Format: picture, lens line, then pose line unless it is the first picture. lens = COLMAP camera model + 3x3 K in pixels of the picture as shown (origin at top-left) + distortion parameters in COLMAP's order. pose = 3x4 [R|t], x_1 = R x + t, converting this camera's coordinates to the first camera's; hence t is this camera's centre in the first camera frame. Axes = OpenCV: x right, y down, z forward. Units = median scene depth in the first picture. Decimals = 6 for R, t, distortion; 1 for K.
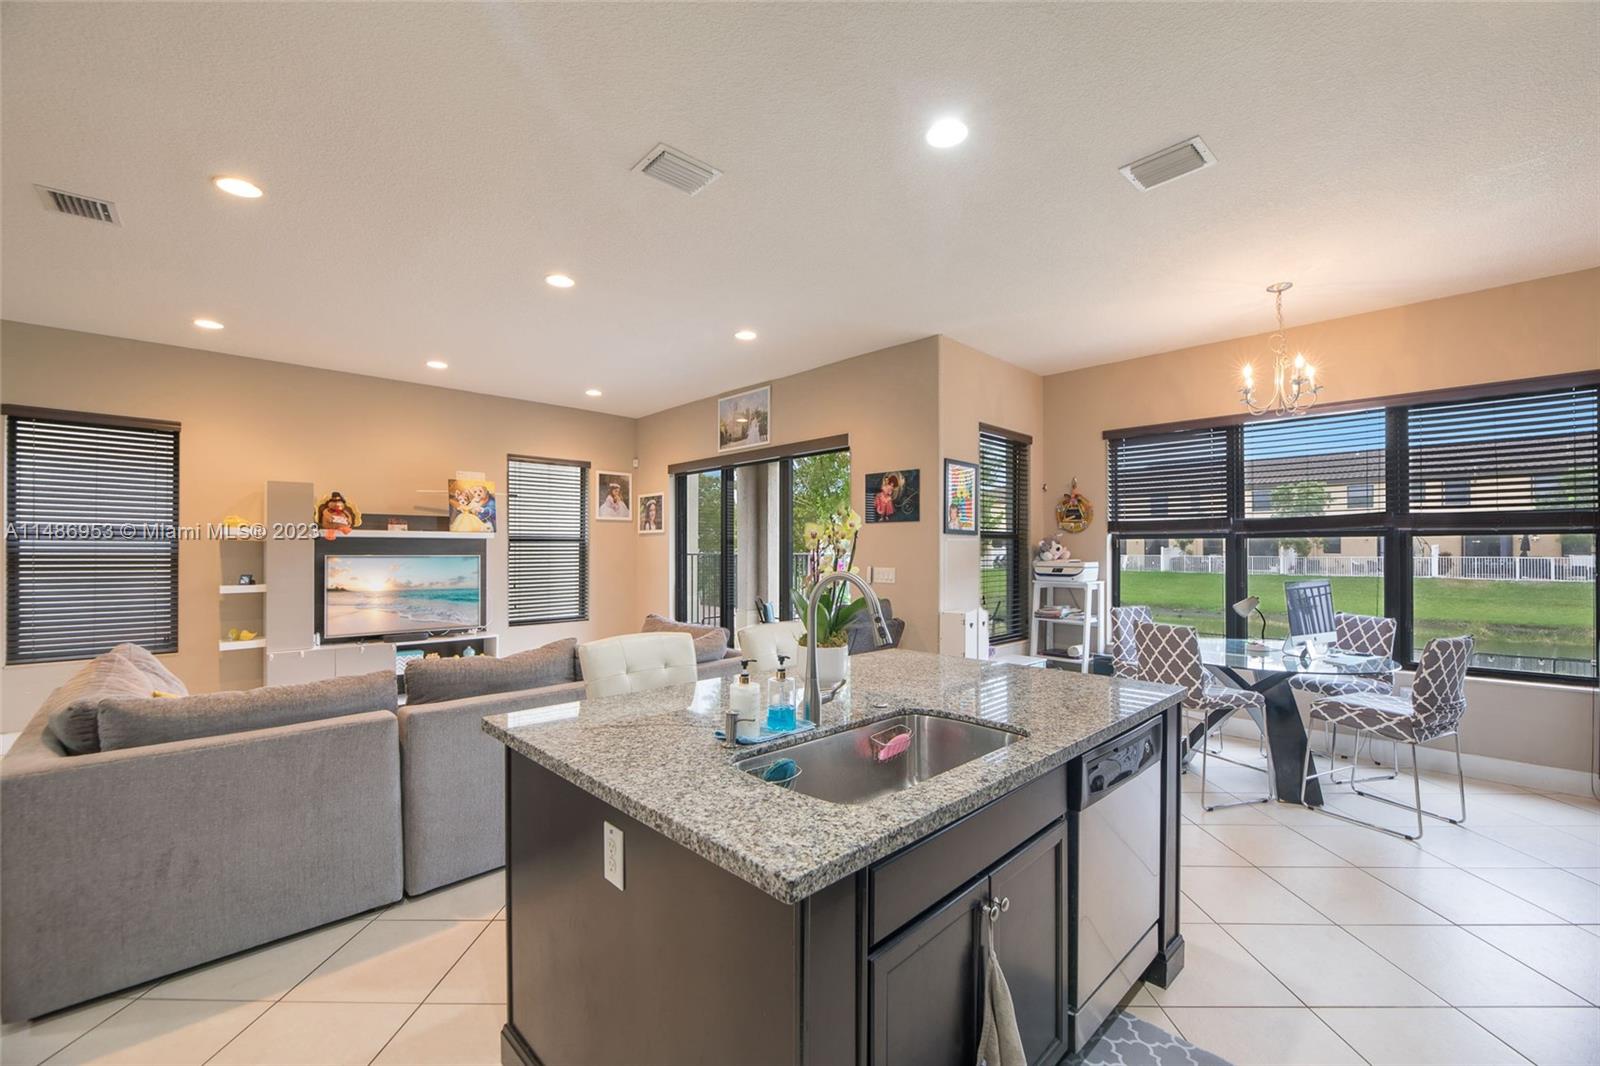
lens RADIAL K [[655.6, 0, 802.9], [0, 655.6, 547.4], [0, 0, 1]] dist [-0.010246, 0.000427]
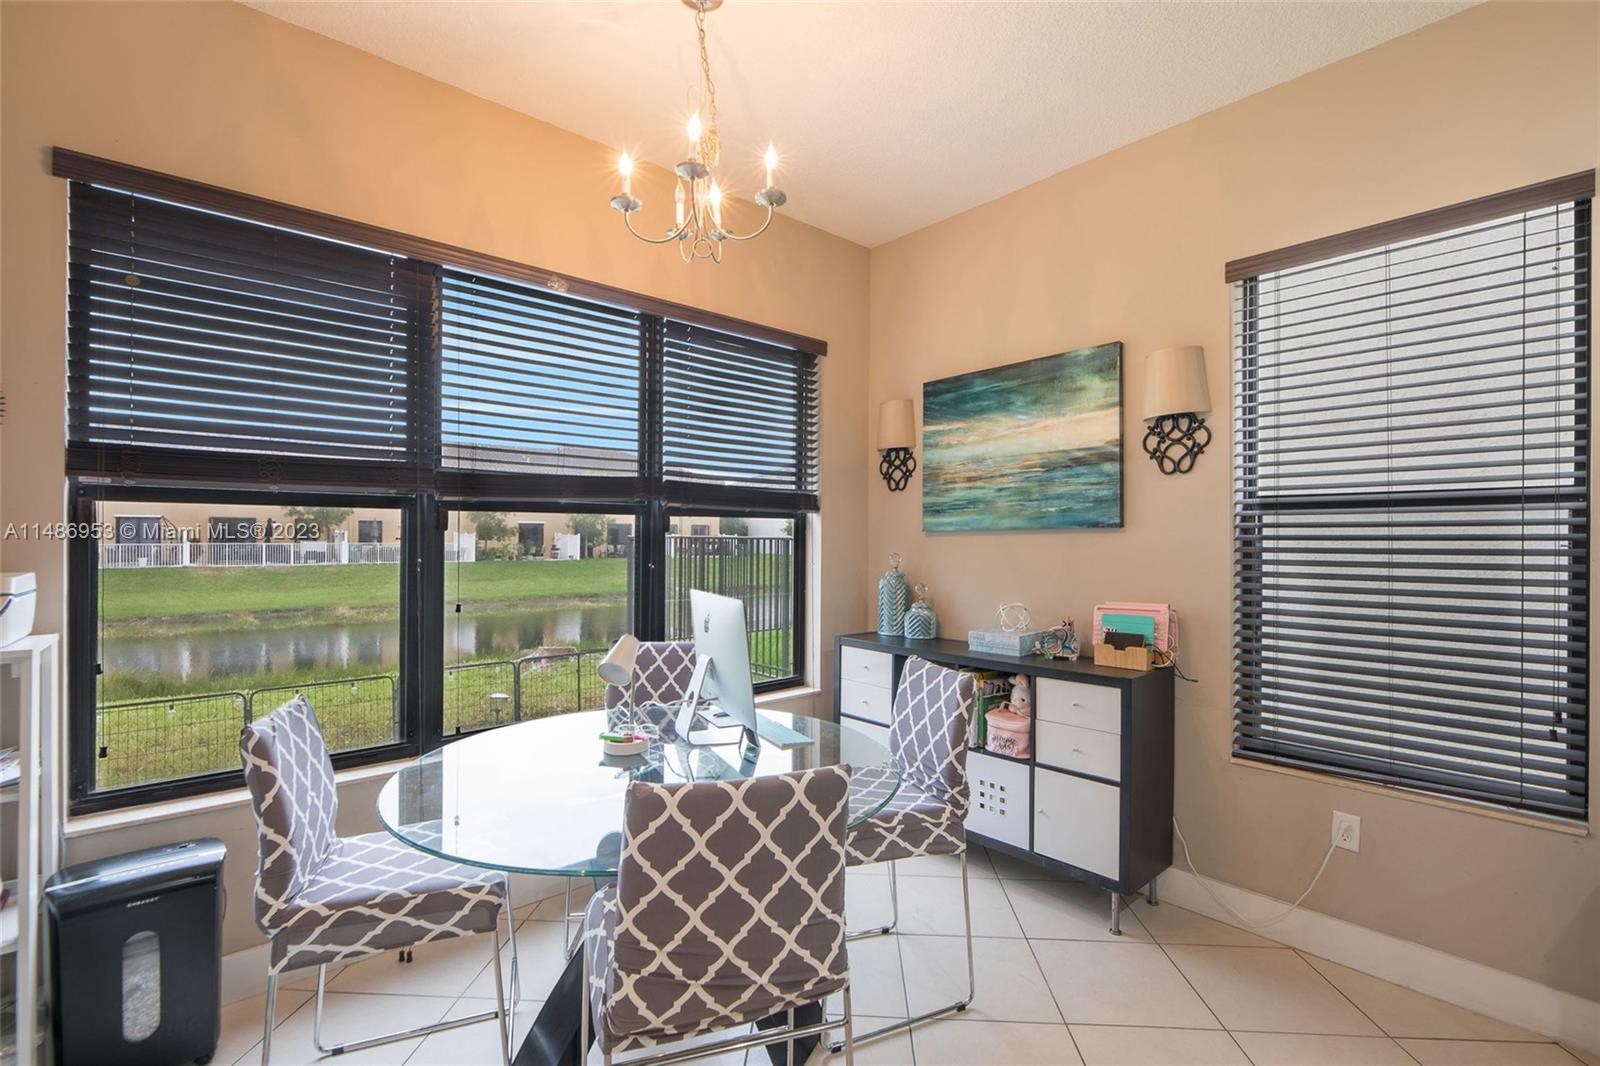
lens RADIAL K [[722.6, 0, 799.9], [0, 722.6, 538.4], [0, 0, 1]] dist [-0.009767, -0.000009]
pose [[0.052773, -0.000007, 0.998607, 0.137252], [-0.007830, 0.999969, 0.000420, 0.004270], [-0.998576, -0.007841, 0.052772, 0.608580]]
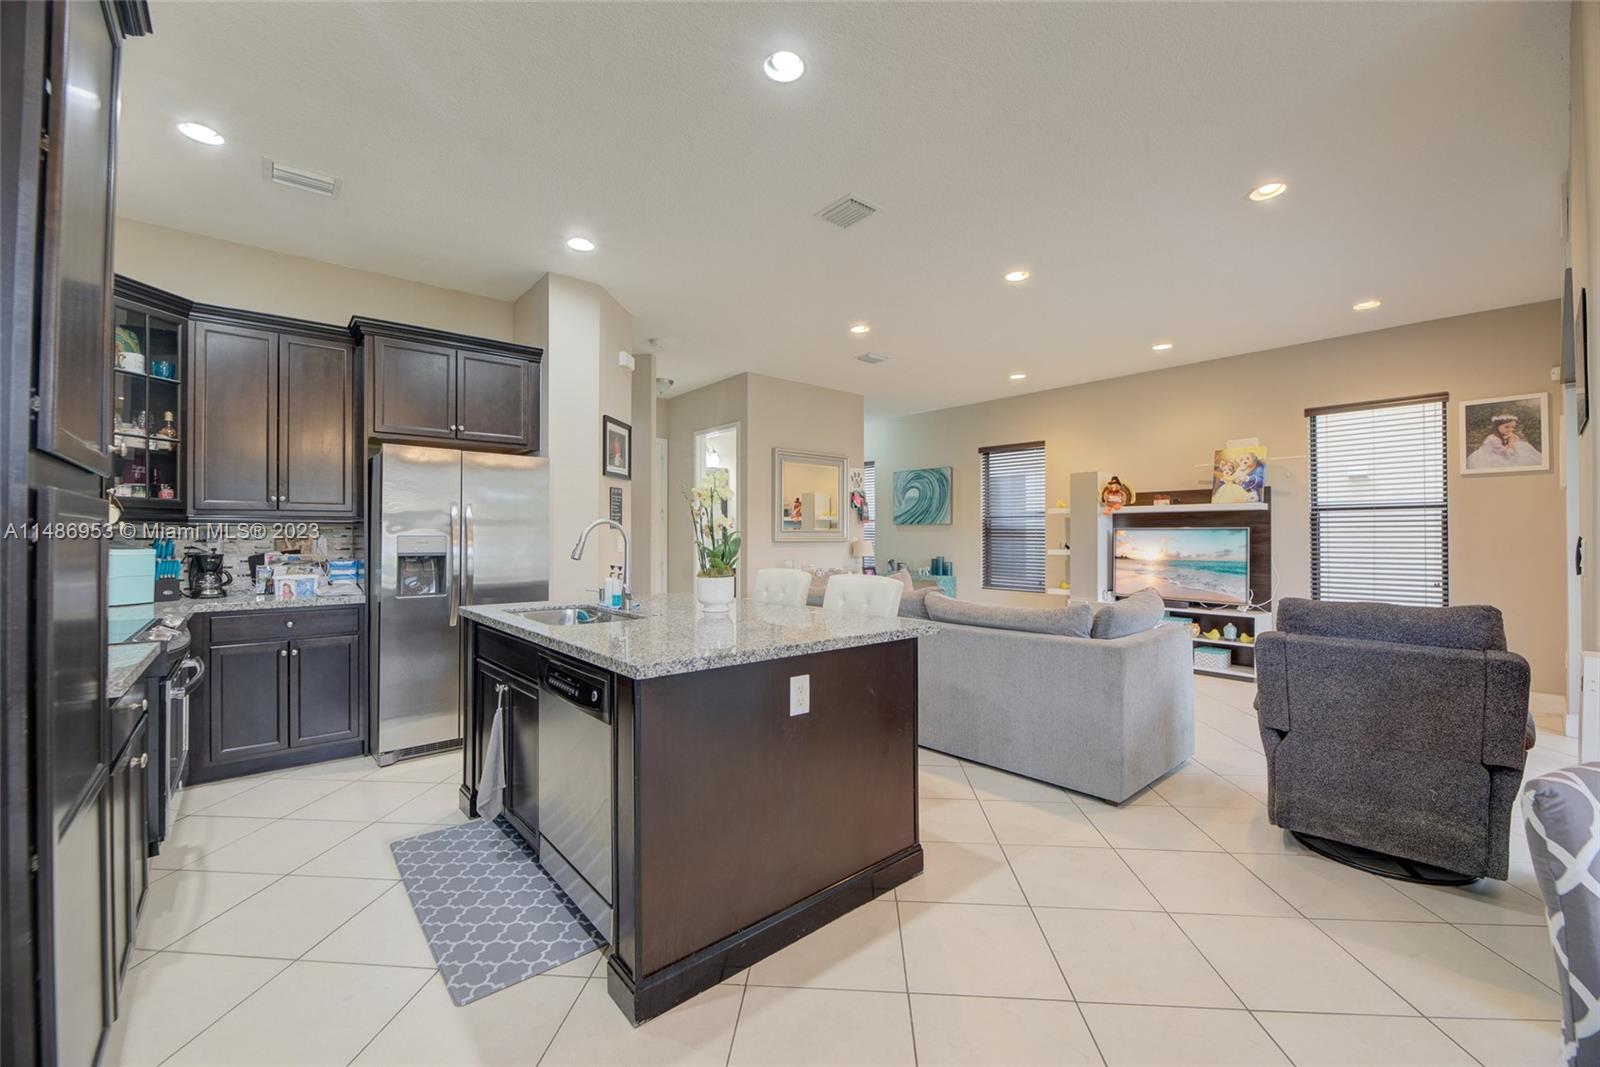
lens RADIAL K [[655.6, 0, 797.3], [0, 655.6, 530.2], [0, 0, 1]] dist [-0.010246, 0.000427]
pose [[-0.066398, -0.009989, -0.997743, 0.508082], [0.003090, 0.999943, -0.010217, 0.025171], [0.997788, -0.003761, -0.066363, 0.461260]]
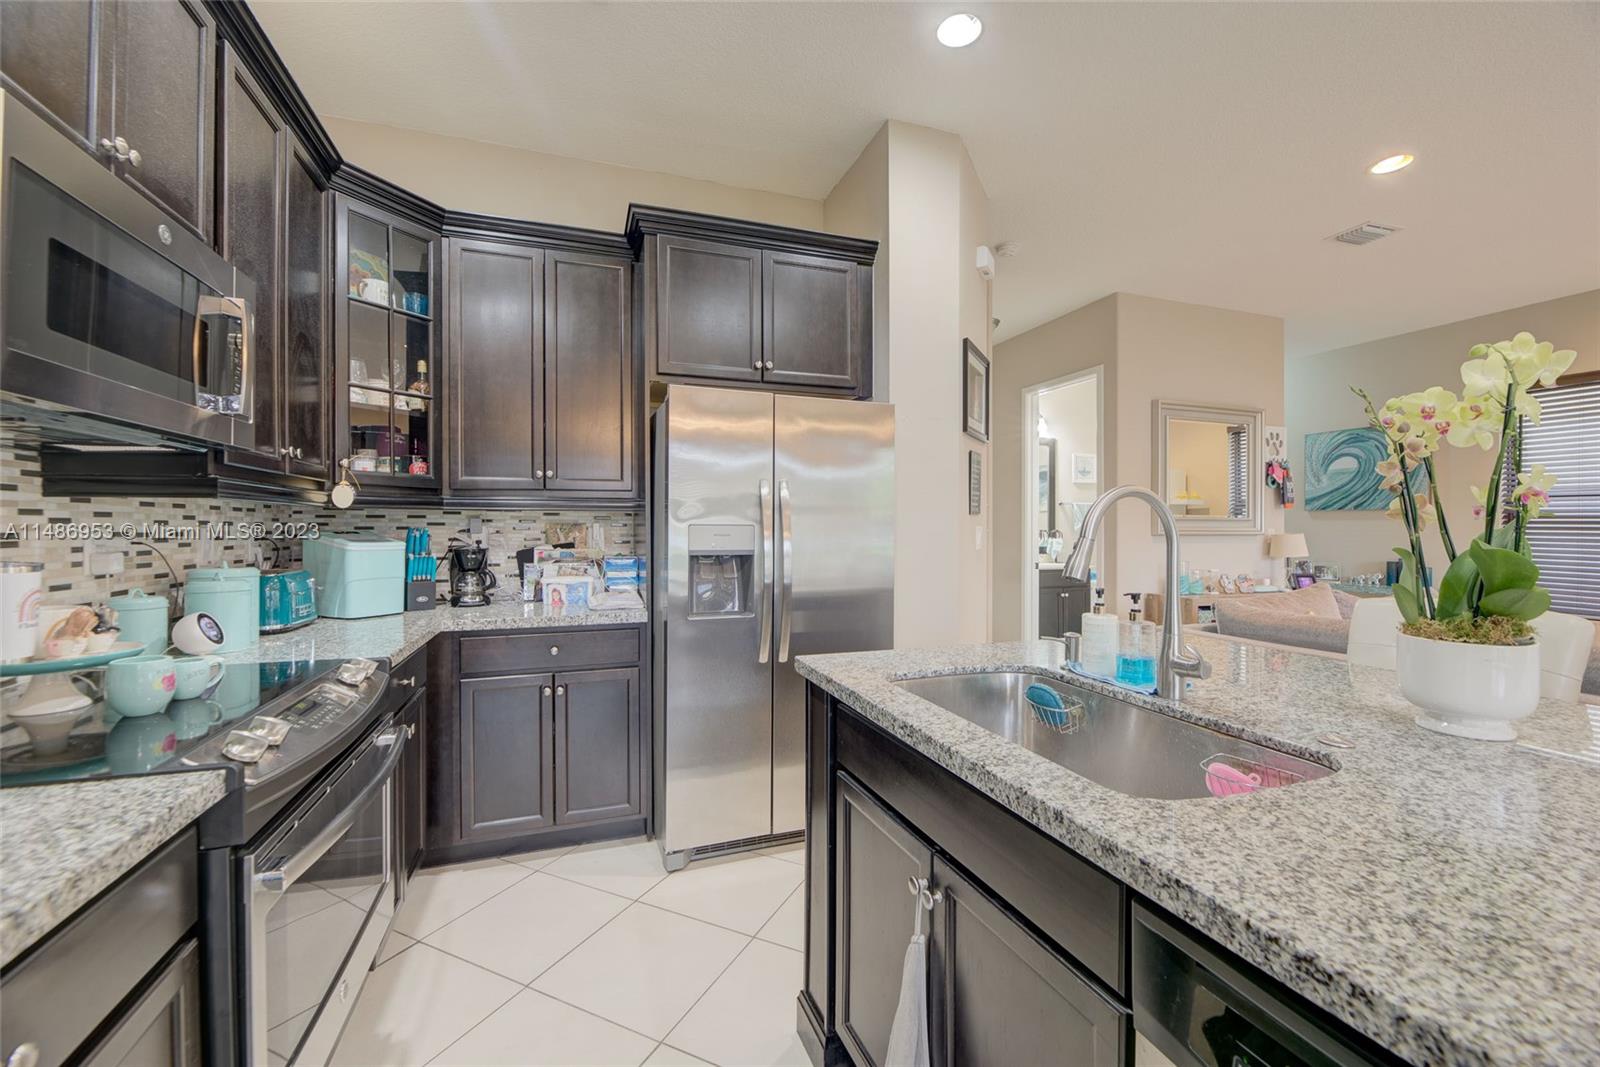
lens RADIAL K [[655.6, 0, 799.8], [0, 655.6, 532.3], [0, 0, 1]] dist [-0.010246, 0.000427]
pose [[-0.418441, 0.006952, -0.908218, 0.256372], [-0.000079, 0.999970, 0.007691, 0.024638], [0.908244, 0.003290, -0.418428, 0.275279]]
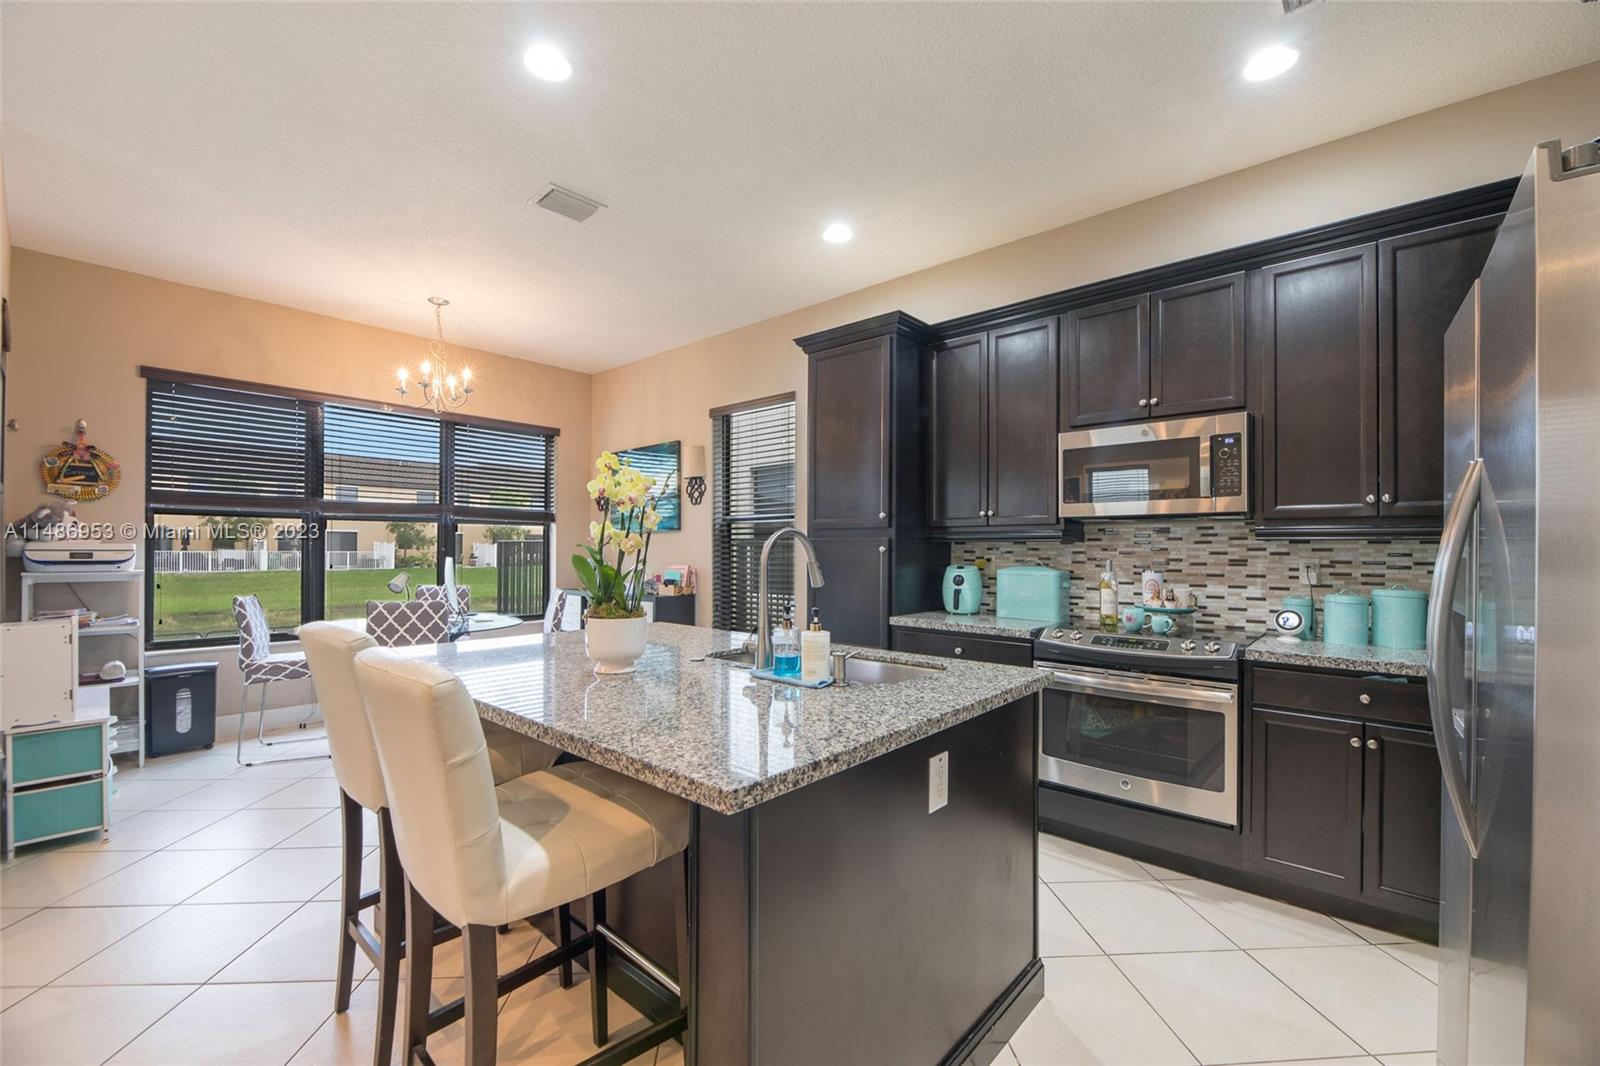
lens RADIAL K [[655.6, 0, 802.9], [0, 655.6, 547.6], [0, 0, 1]] dist [-0.010246, 0.000427]
pose [[-0.075714, 0.002031, 0.997128, -0.310417], [-0.008042, 0.999964, -0.002647, 0.021733], [-0.997097, -0.008219, -0.075695, 0.302599]]
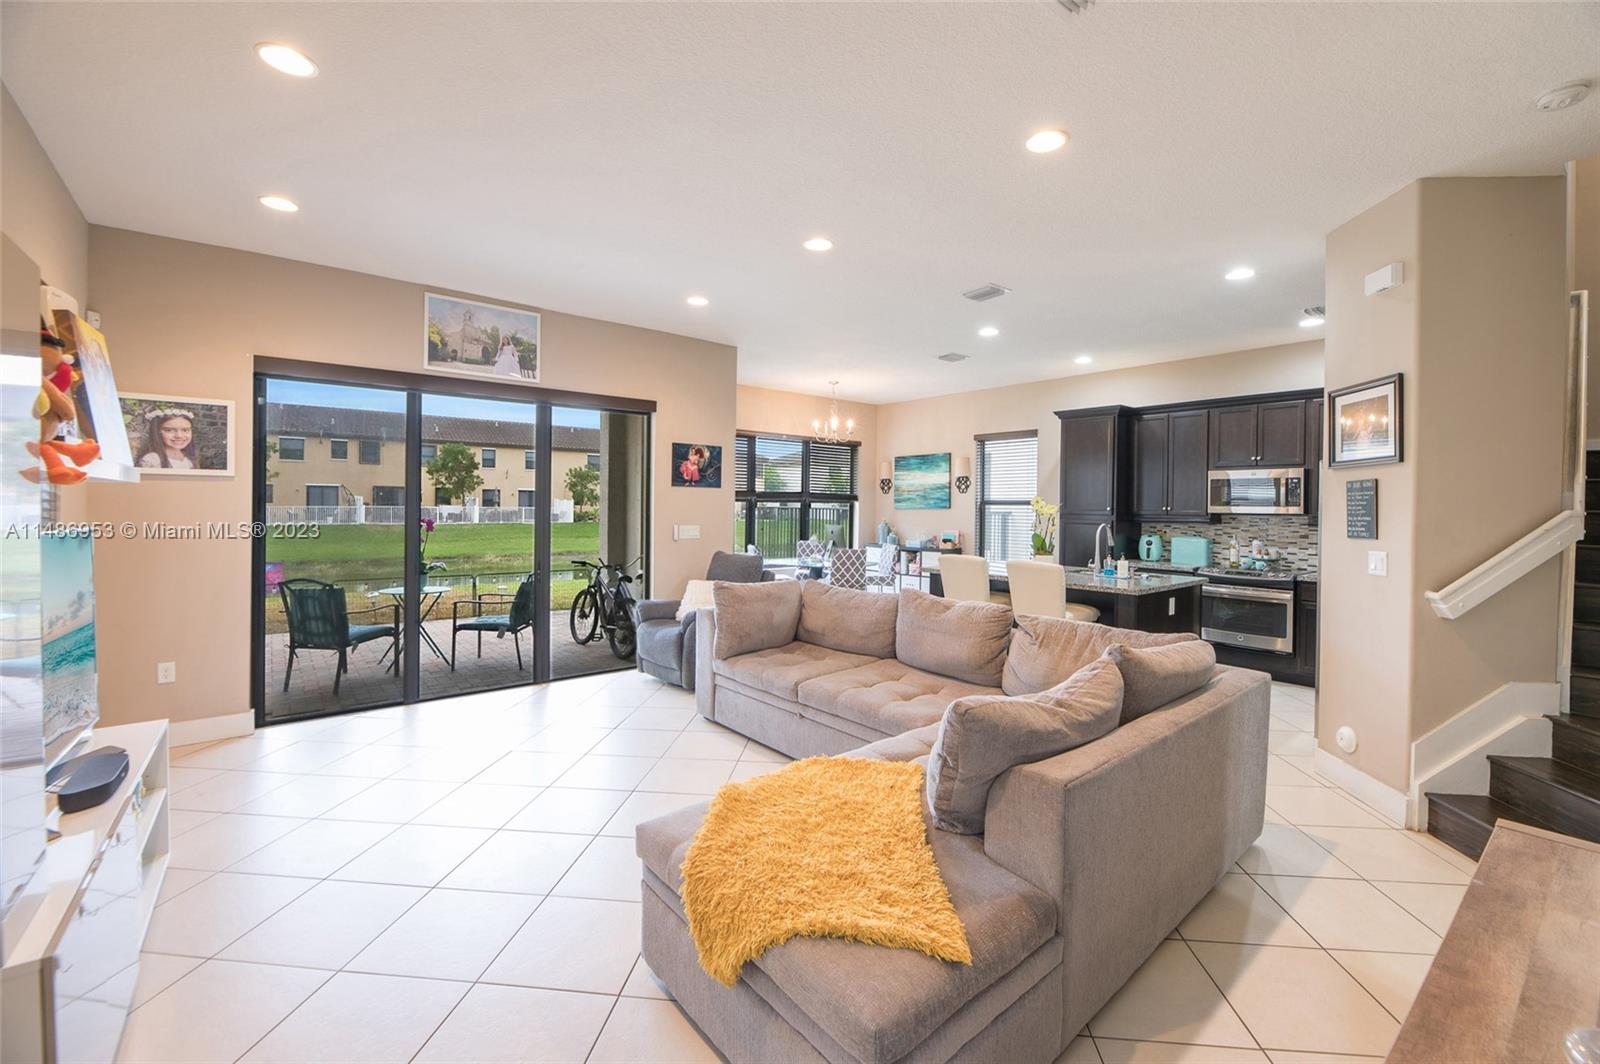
lens RADIAL K [[655.6, 0, 806.4], [0, 655.6, 509.5], [0, 0, 1]] dist [-0.010246, 0.000427]
pose [[0.082929, -0.005716, 0.996539, -0.909443], [-0.016264, 0.999843, 0.007088, -0.007857], [-0.996423, -0.016795, 0.082823, 0.618373]]
